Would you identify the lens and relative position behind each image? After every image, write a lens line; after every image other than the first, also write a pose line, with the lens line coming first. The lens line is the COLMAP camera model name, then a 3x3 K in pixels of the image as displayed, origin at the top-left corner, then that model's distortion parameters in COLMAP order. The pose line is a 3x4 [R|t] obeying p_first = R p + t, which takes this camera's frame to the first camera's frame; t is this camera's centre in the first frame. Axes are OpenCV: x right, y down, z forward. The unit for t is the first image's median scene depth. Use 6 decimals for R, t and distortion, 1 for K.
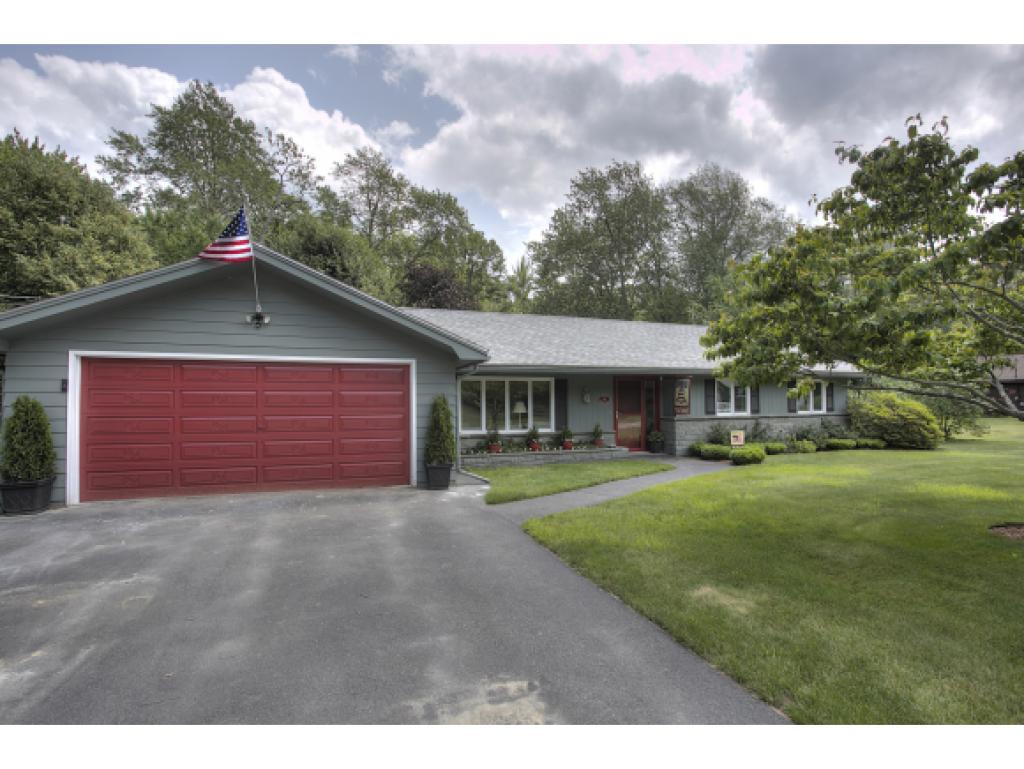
lens RADIAL K [[510.5, 0, 548.9], [0, 510.5, 386.1], [0, 0, 1]] dist [-0.062114, 0.020493]
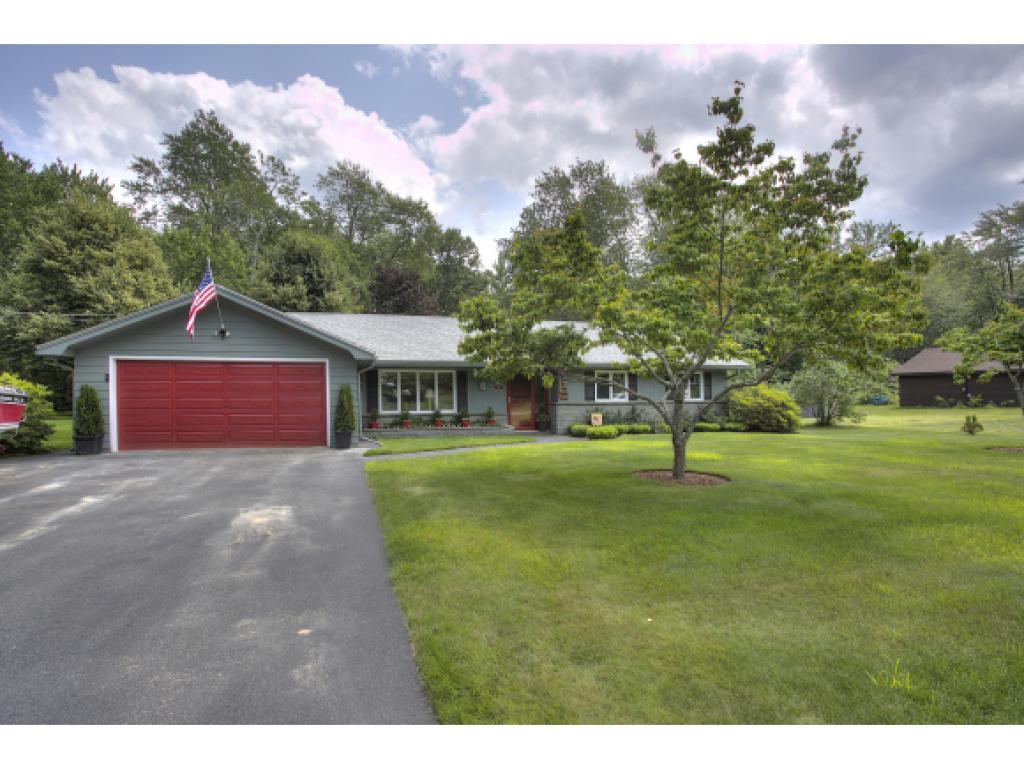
lens RADIAL K [[510.5, 0, 491.3], [0, 510.5, 393.2], [0, 0, 1]] dist [-0.062114, 0.020493]
pose [[0.993659, 0.006350, -0.112254, 0.193268], [-0.002067, 0.999267, 0.038234, -0.006448], [0.112414, -0.037759, 0.992944, -0.205997]]
